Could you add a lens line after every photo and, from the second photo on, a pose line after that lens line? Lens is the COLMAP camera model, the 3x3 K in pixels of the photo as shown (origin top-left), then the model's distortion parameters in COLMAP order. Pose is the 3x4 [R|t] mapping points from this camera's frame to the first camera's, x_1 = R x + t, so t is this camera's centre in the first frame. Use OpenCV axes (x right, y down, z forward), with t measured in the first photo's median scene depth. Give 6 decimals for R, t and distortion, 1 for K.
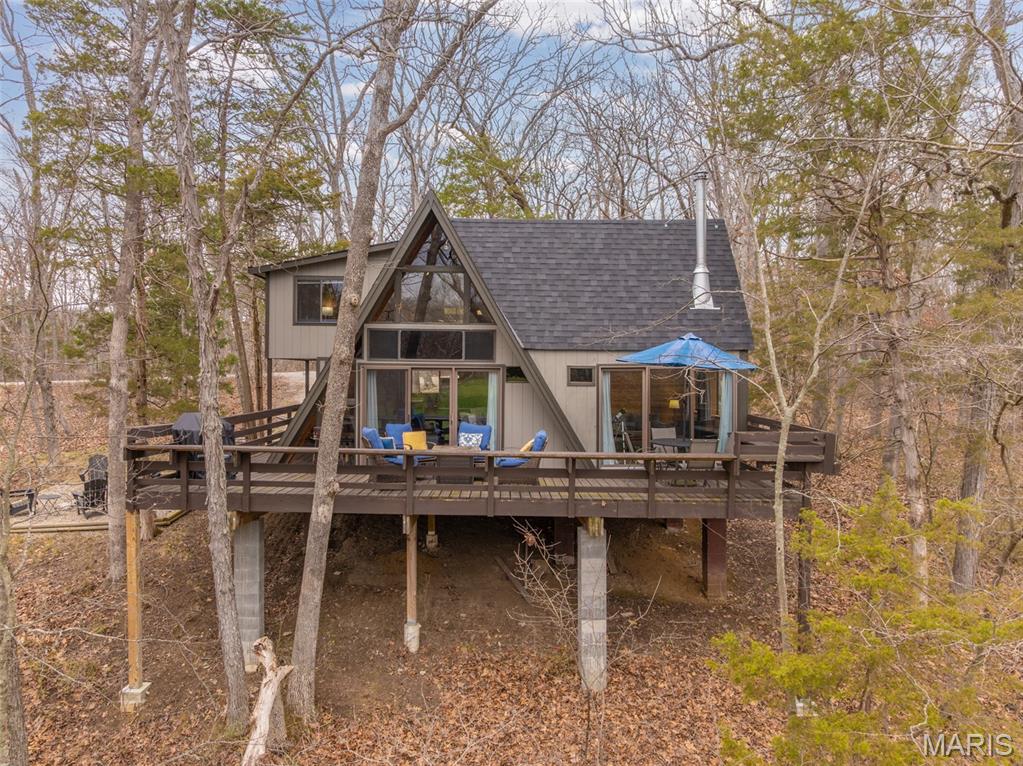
lens RADIAL K [[720.3, 0, 511.3], [0, 720.3, 377.0], [0, 0, 1]] dist [-0.041630, 0.003496]
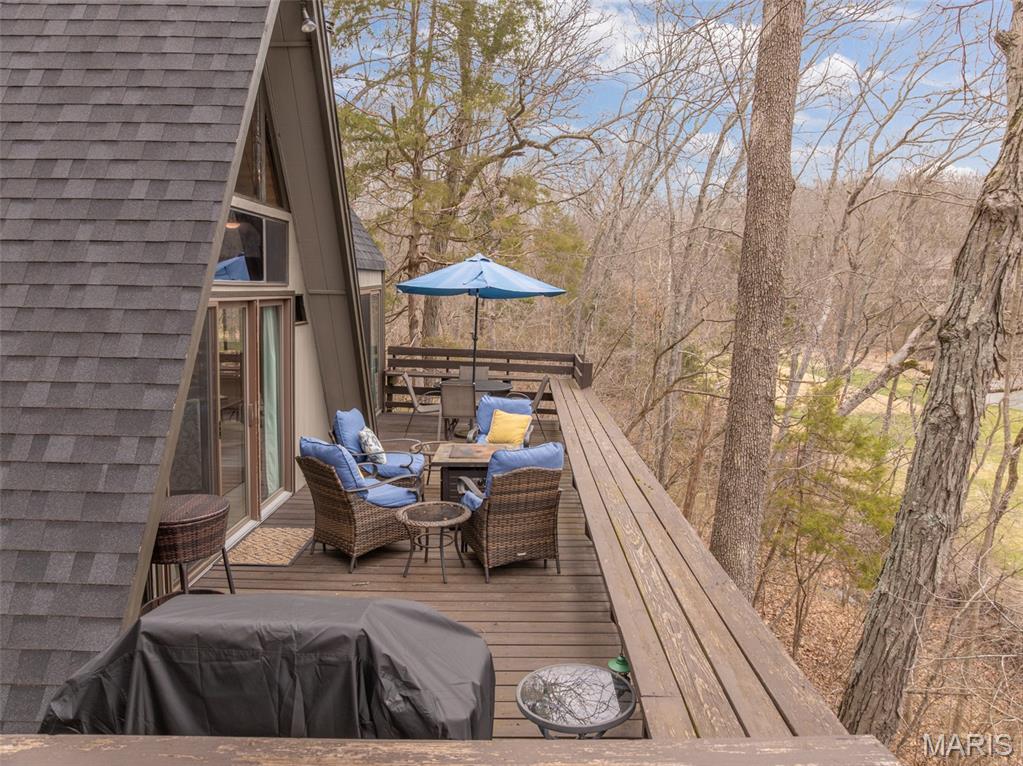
lens RADIAL K [[720.3, 0, 512.3], [0, 720.3, 379.7], [0, 0, 1]] dist [-0.041630, 0.003496]
pose [[0.022268, -0.134402, 0.990677, -0.590820], [-0.001383, 0.990917, 0.134466, -0.026802], [-0.999751, -0.004365, 0.021880, 0.930919]]
